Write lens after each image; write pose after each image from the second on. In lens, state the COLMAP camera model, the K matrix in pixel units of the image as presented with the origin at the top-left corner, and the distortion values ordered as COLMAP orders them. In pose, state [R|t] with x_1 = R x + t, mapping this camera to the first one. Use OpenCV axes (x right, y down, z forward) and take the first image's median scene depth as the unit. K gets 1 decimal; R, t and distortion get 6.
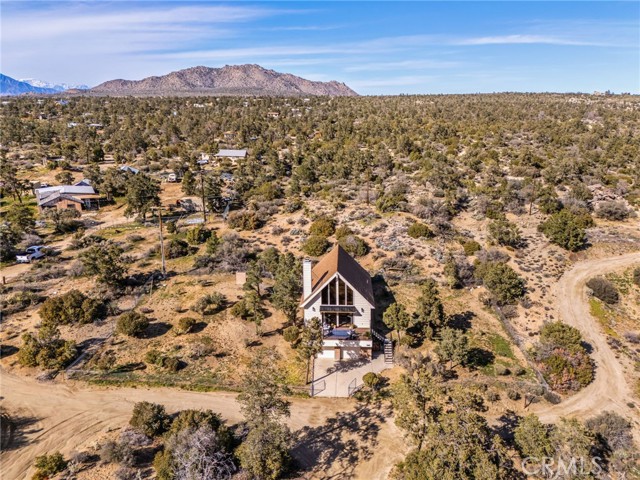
lens RADIAL K [[466.4, 0, 324.6], [0, 466.4, 234.5], [0, 0, 1]] dist [0.034467, -0.017508]
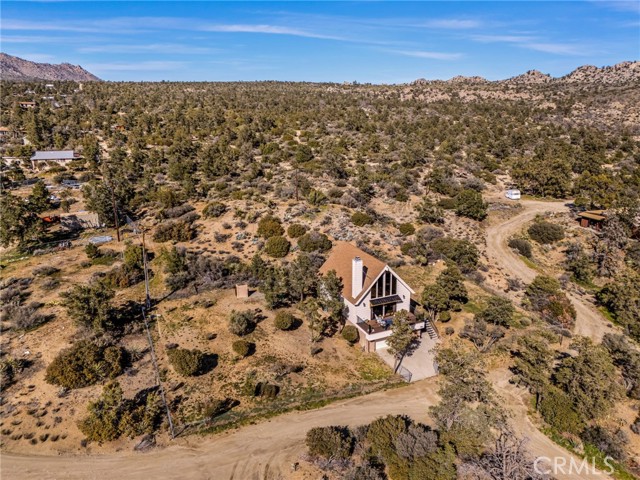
lens RADIAL K [[466.4, 0, 323.1], [0, 466.4, 246.7], [0, 0, 1]] dist [0.034467, -0.017508]
pose [[0.892836, -0.143380, 0.426949, -0.434644], [0.123065, 0.989563, 0.074966, -0.046770], [-0.433241, -0.014390, 0.901163, 0.086739]]
